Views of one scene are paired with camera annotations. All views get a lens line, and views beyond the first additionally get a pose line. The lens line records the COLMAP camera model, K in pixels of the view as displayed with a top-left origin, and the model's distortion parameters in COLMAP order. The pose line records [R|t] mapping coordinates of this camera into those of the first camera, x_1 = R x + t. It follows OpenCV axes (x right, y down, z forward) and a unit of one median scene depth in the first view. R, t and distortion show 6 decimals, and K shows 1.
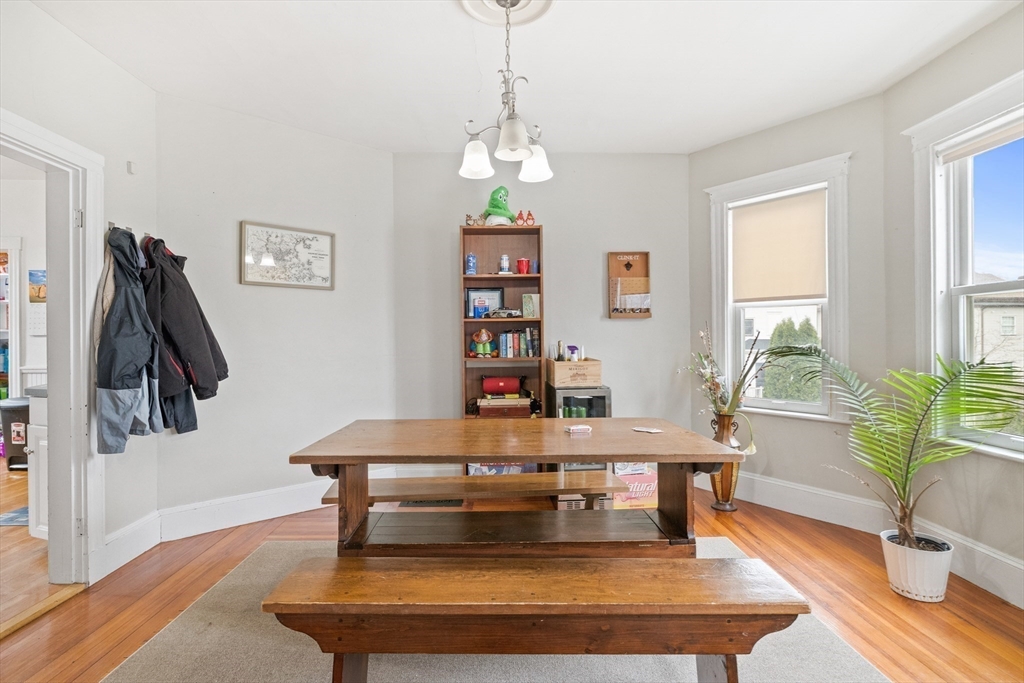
lens RADIAL K [[504.9, 0, 509.3], [0, 504.9, 337.0], [0, 0, 1]] dist [-0.009355, 0.003078]
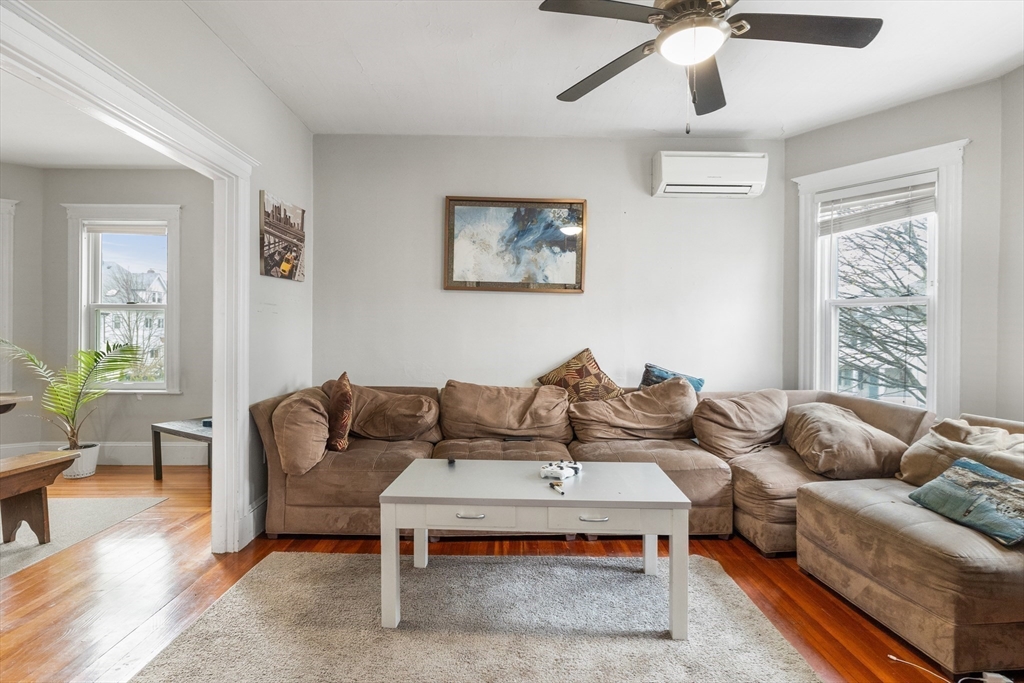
lens RADIAL K [[504.9, 0, 511.5], [0, 504.9, 337.1], [0, 0, 1]] dist [-0.009355, 0.003078]
pose [[0.014136, 0.007573, 0.999871, -0.871127], [-0.010163, 0.999921, -0.007429, 0.014369], [-0.999848, -0.010056, 0.014212, -0.505517]]
